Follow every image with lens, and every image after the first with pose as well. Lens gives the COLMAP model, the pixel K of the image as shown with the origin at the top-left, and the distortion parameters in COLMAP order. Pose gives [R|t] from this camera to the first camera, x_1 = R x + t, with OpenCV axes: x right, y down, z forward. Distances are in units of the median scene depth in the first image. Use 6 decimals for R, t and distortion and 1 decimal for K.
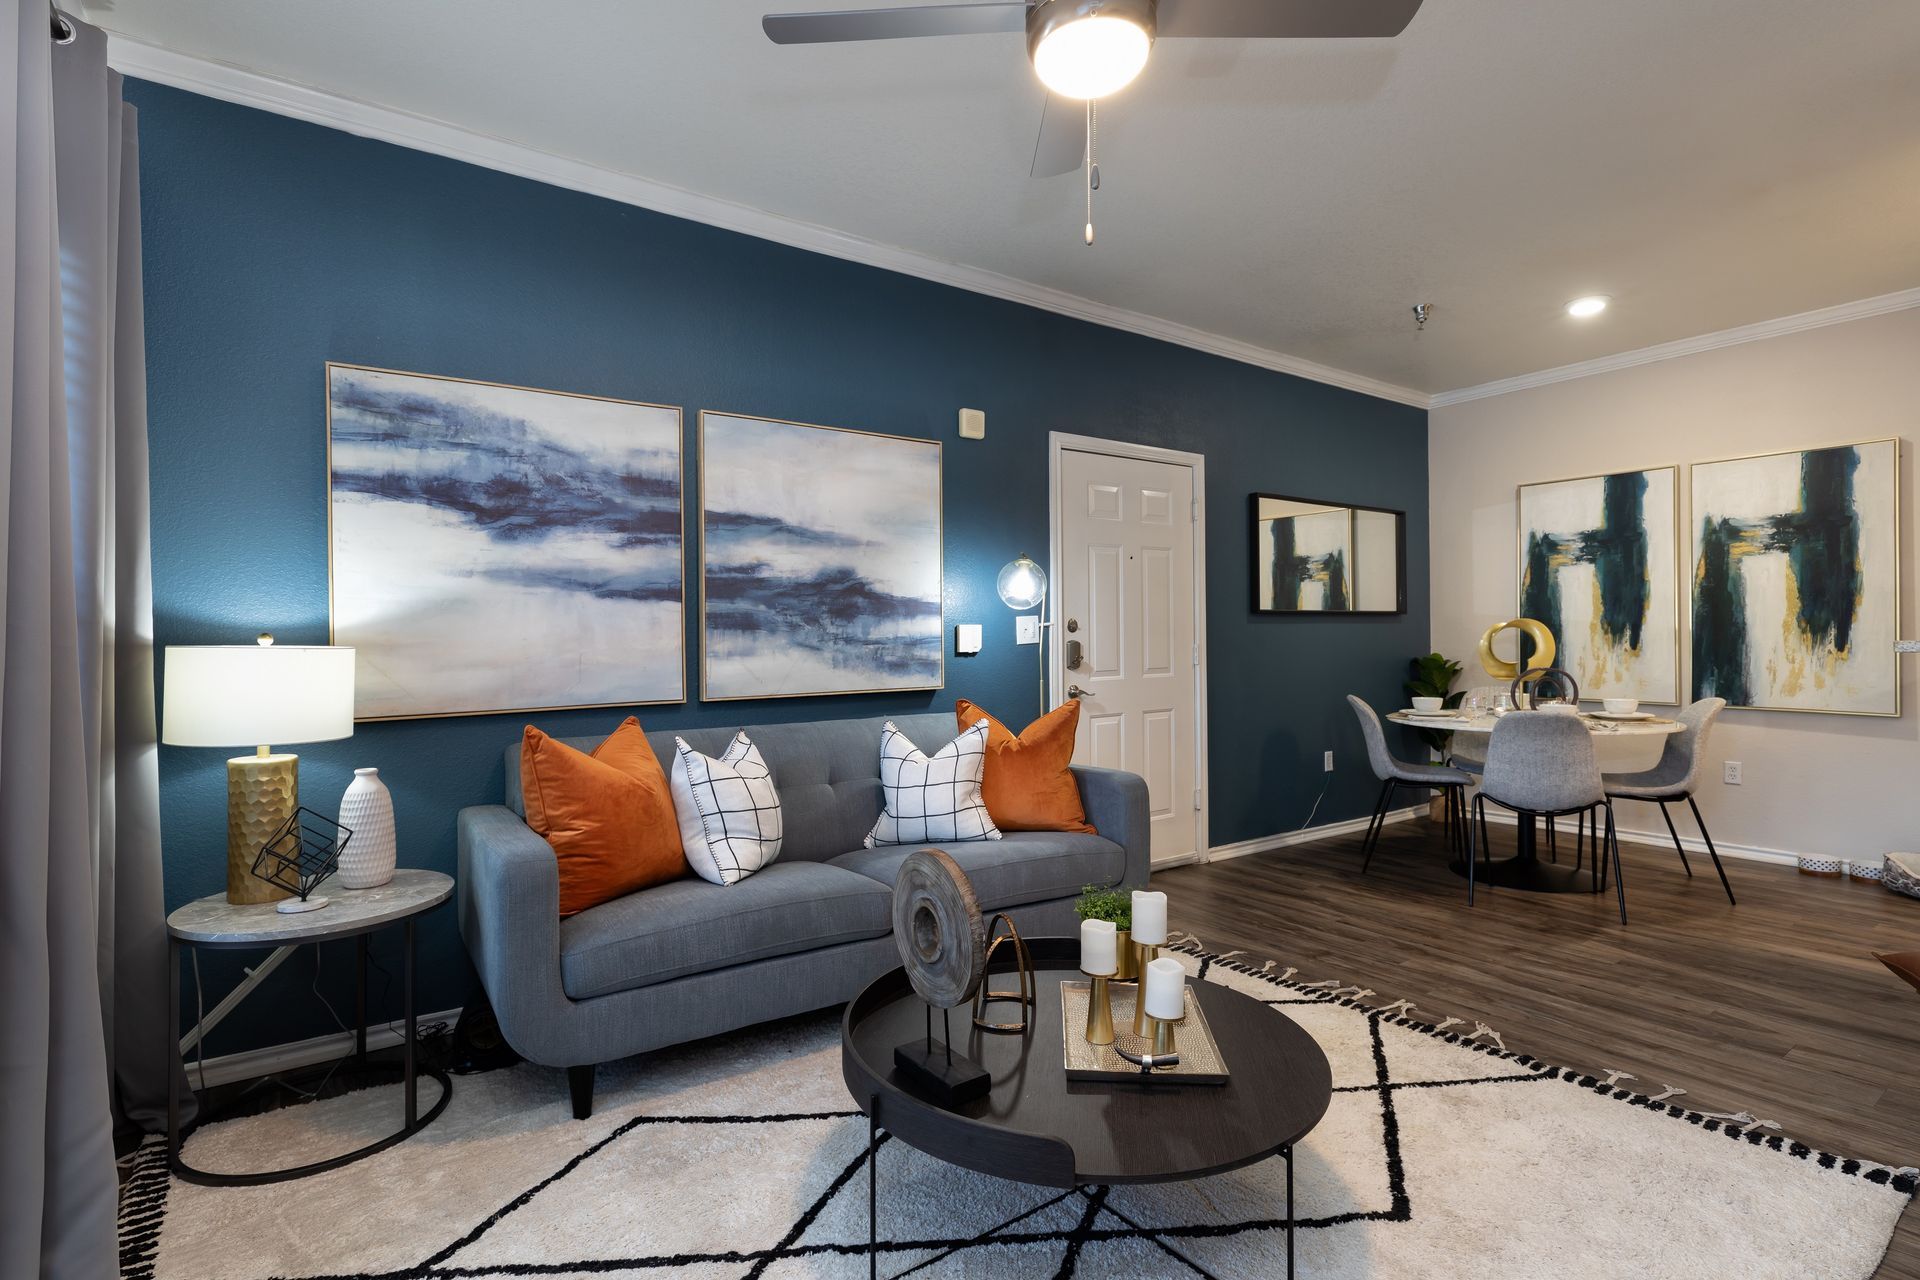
lens RADIAL K [[932.4, 0, 956.0], [0, 932.4, 622.5], [0, 0, 1]] dist [-0.000944, 0.000177]
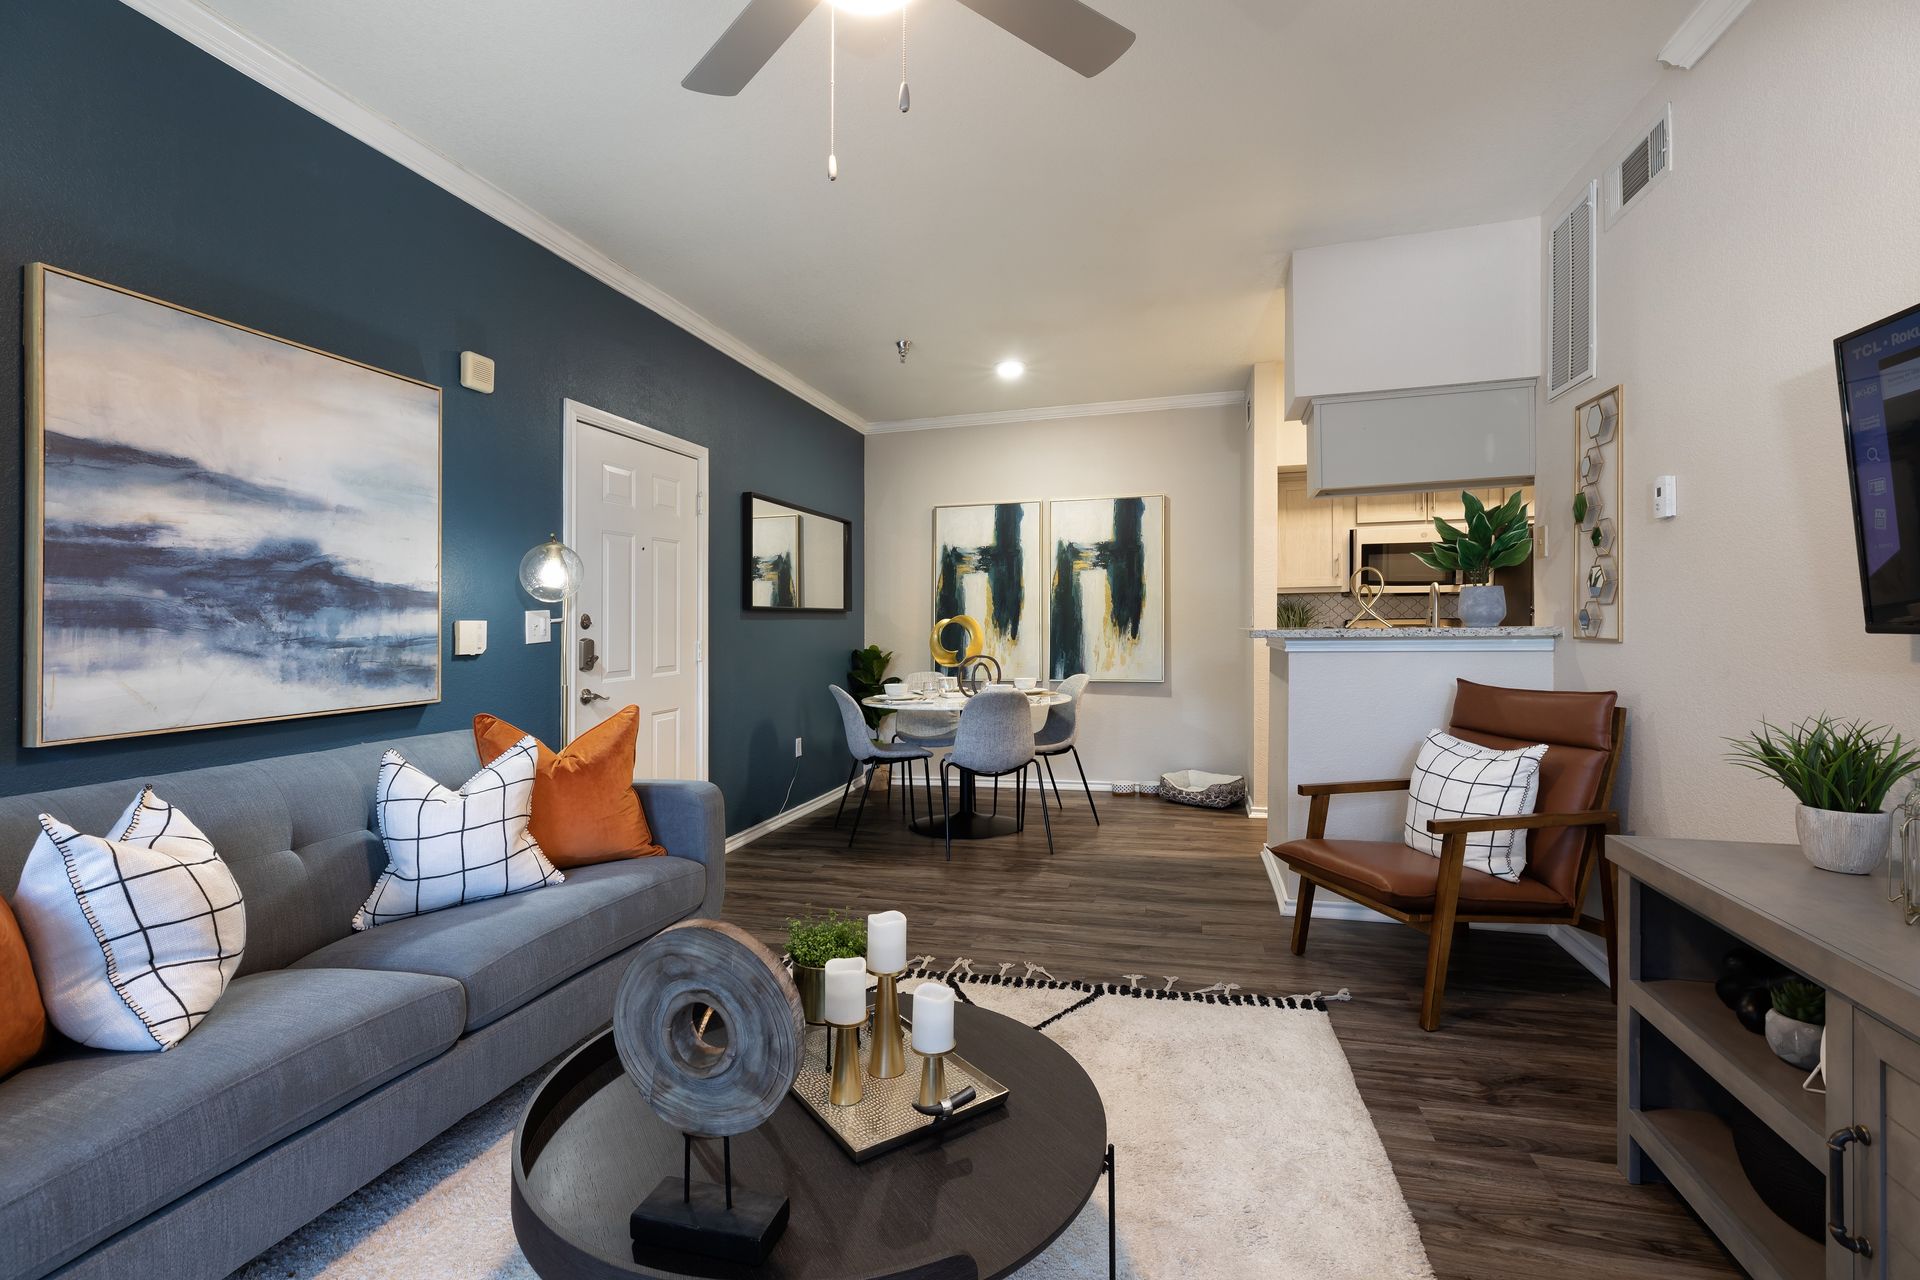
lens RADIAL K [[867.6, 0, 952.7], [0, 867.6, 610.2], [0, 0, 1]] dist [0.005484, 0.000336]
pose [[0.772886, 0.006803, 0.634509, -0.141097], [0.000499, 0.999936, -0.011329, 0.002216], [-0.634545, 0.009072, 0.772833, 0.154982]]
